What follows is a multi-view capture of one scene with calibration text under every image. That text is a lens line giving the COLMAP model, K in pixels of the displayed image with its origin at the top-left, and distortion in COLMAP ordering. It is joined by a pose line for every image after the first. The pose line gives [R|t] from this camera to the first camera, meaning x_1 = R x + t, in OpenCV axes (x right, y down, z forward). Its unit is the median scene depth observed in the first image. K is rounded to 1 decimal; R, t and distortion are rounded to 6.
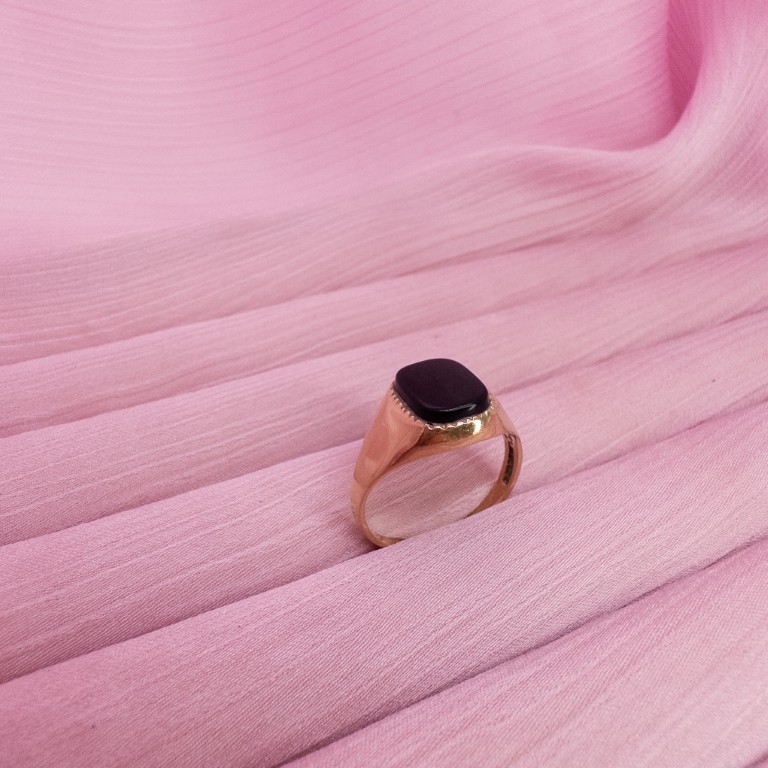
lens RADIAL K [[661.0, 0, 382.2], [0, 661.0, 383.9], [0, 0, 1]] dist [-0.000184, -0.000751]
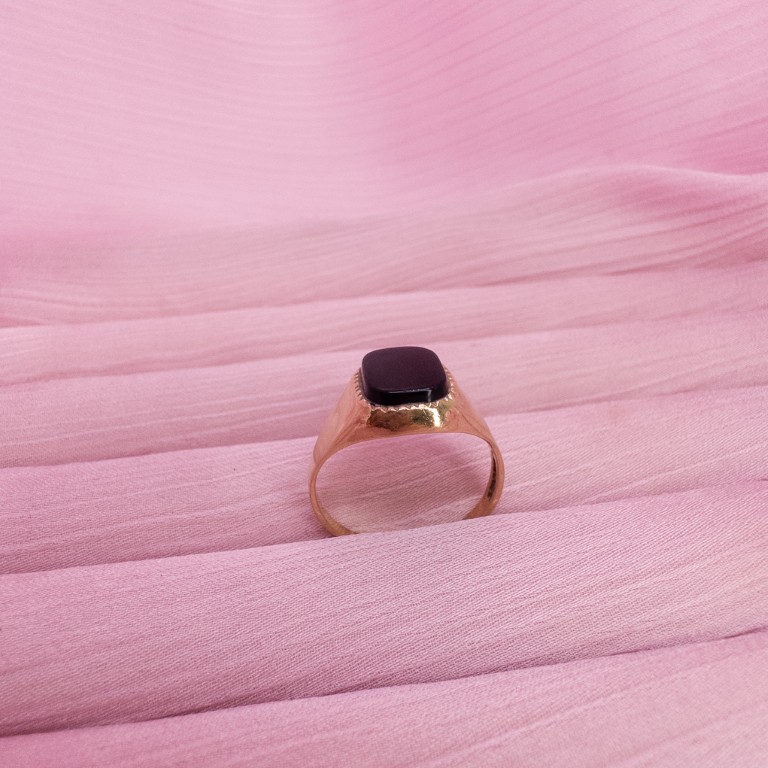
lens RADIAL K [[661.0, 0, 383.2], [0, 661.0, 383.4], [0, 0, 1]] dist [-0.000184, -0.000751]
pose [[0.951472, 0.134185, -0.276940, 0.245216], [-0.154251, 0.986668, -0.051886, 0.055331], [0.266286, 0.092087, 0.959485, 0.067381]]
